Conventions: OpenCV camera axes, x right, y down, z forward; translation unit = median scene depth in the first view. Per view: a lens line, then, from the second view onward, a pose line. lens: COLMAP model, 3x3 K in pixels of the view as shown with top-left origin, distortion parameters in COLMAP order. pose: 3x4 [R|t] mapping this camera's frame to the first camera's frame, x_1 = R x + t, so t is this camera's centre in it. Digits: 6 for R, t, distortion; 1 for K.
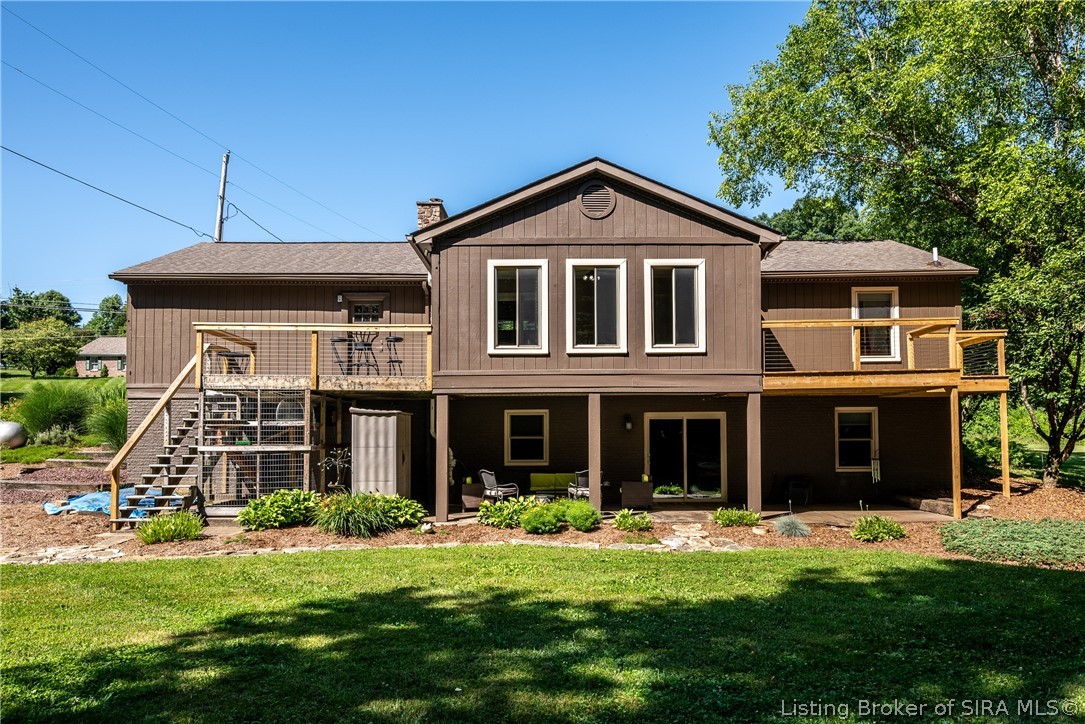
lens RADIAL K [[793.3, 0, 539.2], [0, 793.3, 379.2], [0, 0, 1]] dist [-0.005850, -0.001714]
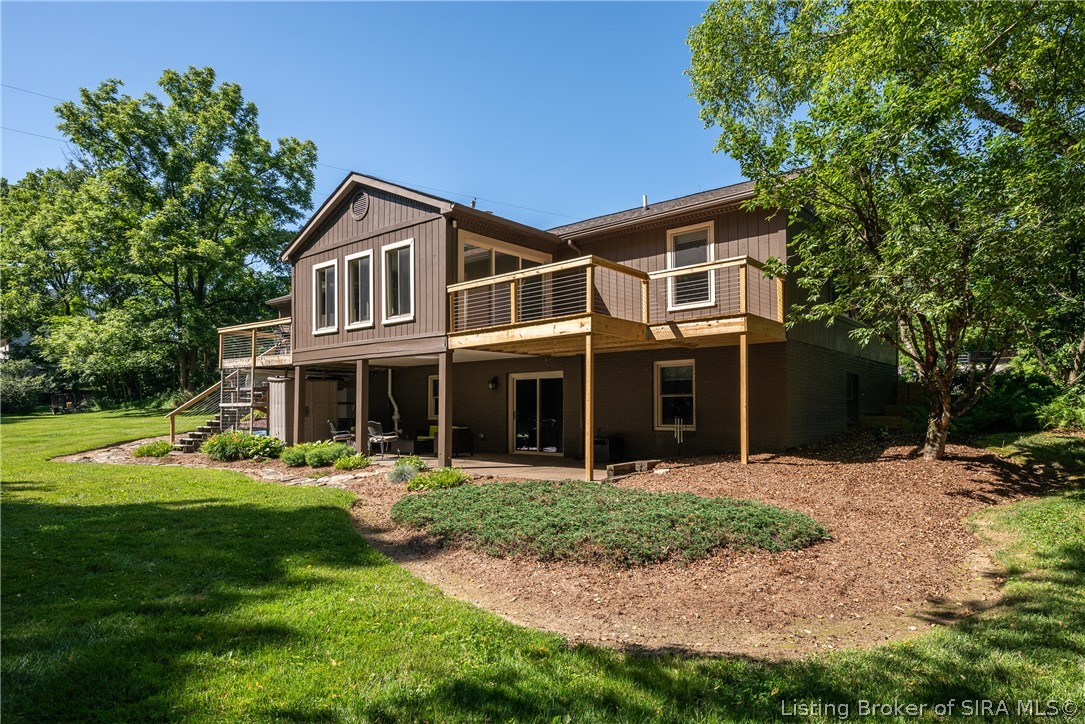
lens RADIAL K [[640.7, 0, 542.5], [0, 640.7, 362.0], [0, 0, 1]] dist [-0.001321, -0.000090]
pose [[0.764032, -0.045543, -0.643568, 0.933902], [0.051228, 0.998638, -0.009853, 0.045165], [0.643141, -0.025440, 0.765325, 0.409335]]
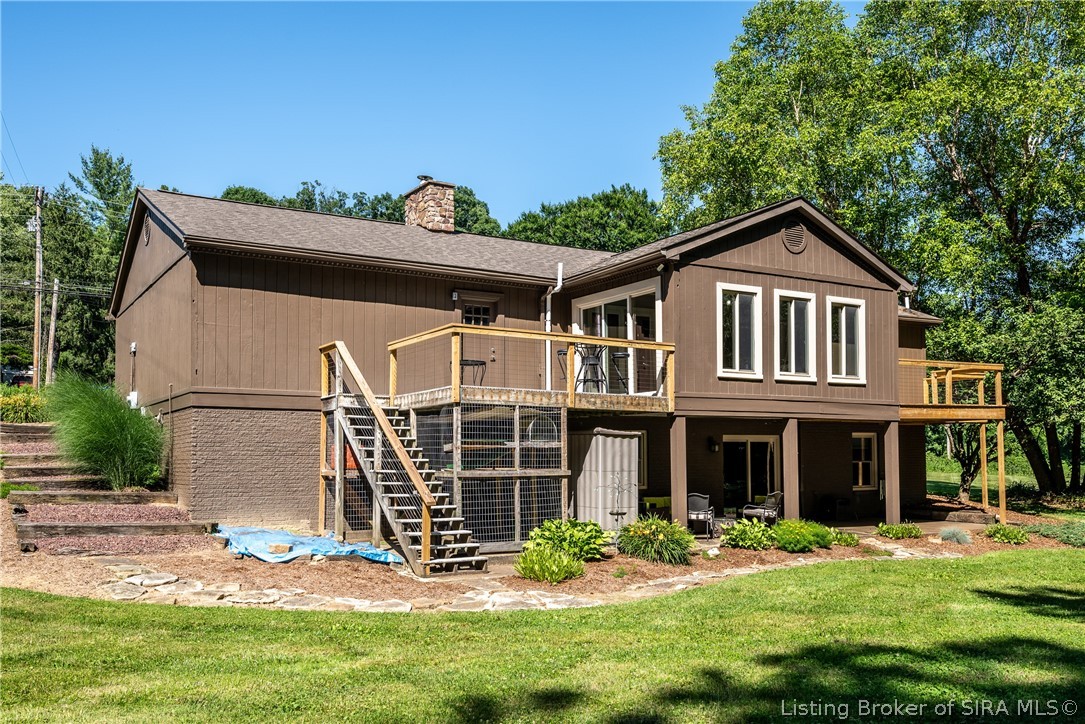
lens RADIAL K [[995.6, 0, 542.5], [0, 995.6, 362.0], [0, 0, 1]] dist [-0.004157, 0.000162]
pose [[0.846228, 0.052736, 0.530205, -0.909265], [-0.042014, 0.998596, -0.032267, -0.000681], [-0.531162, 0.005029, 0.847255, 0.056314]]
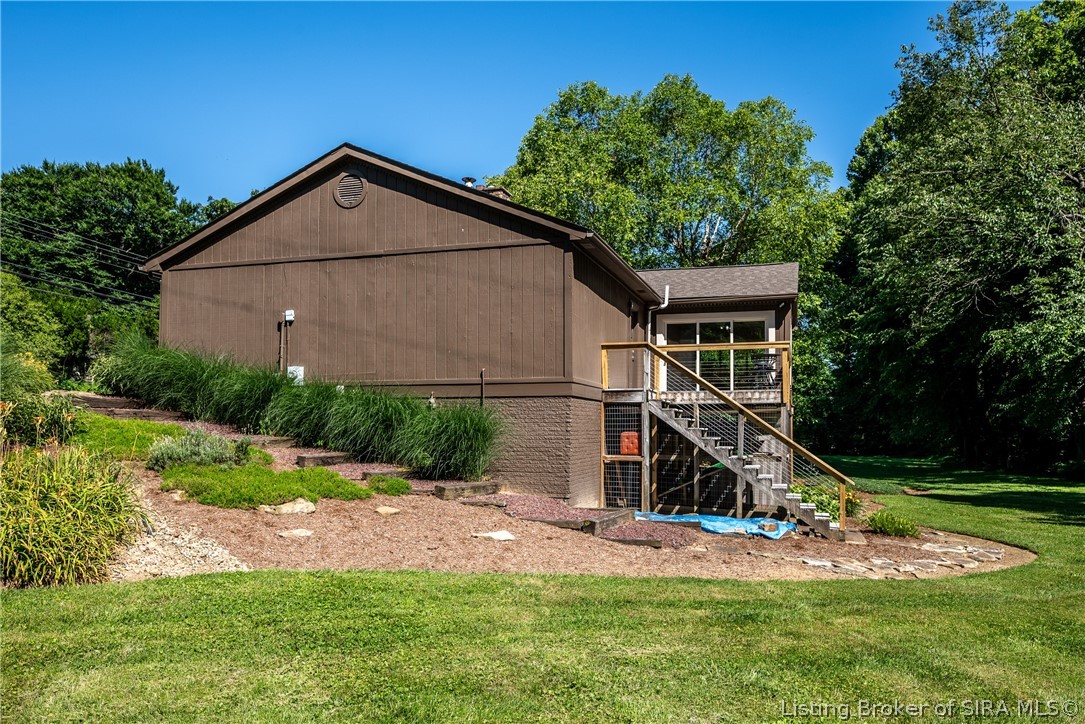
lens RADIAL K [[822.9, 0, 544.8], [0, 822.9, 396.1], [0, 0, 1]] dist [-0.001044, -0.003513]
pose [[0.293242, 0.041754, 0.955126, -1.467006], [-0.089988, 0.995816, -0.015905, 0.040042], [-0.951794, -0.081286, 0.295772, 0.838799]]
